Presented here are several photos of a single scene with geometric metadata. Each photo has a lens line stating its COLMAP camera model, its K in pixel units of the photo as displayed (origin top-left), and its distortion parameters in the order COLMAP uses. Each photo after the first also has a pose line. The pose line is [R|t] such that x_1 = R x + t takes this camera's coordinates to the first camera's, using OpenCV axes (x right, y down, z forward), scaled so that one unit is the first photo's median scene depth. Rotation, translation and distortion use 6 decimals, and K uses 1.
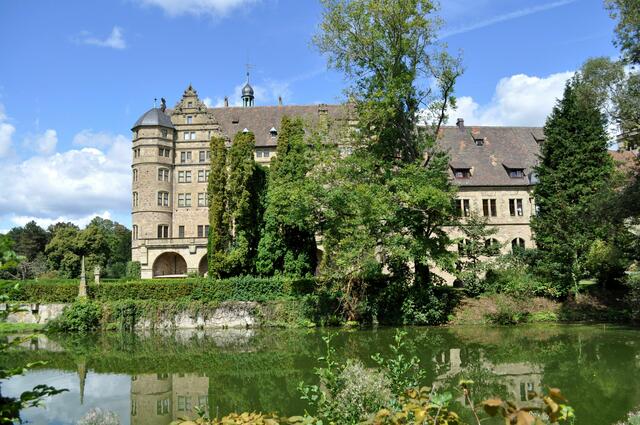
lens RADIAL K [[514.5, 0, 320.1], [0, 514.5, 214.9], [0, 0, 1]] dist [-0.008516, -0.007891]
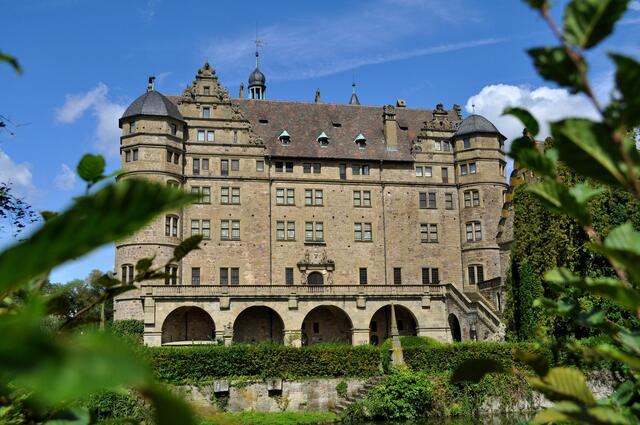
lens RADIAL K [[722.3, 0, 344.3], [0, 722.3, 216.4], [0, 0, 1]] dist [-0.043160, 0.000000]
pose [[0.960445, 0.049886, 0.273964, -0.344664], [-0.032797, 0.997240, -0.066610, 0.010842], [-0.276531, 0.054990, 0.959430, 0.041145]]
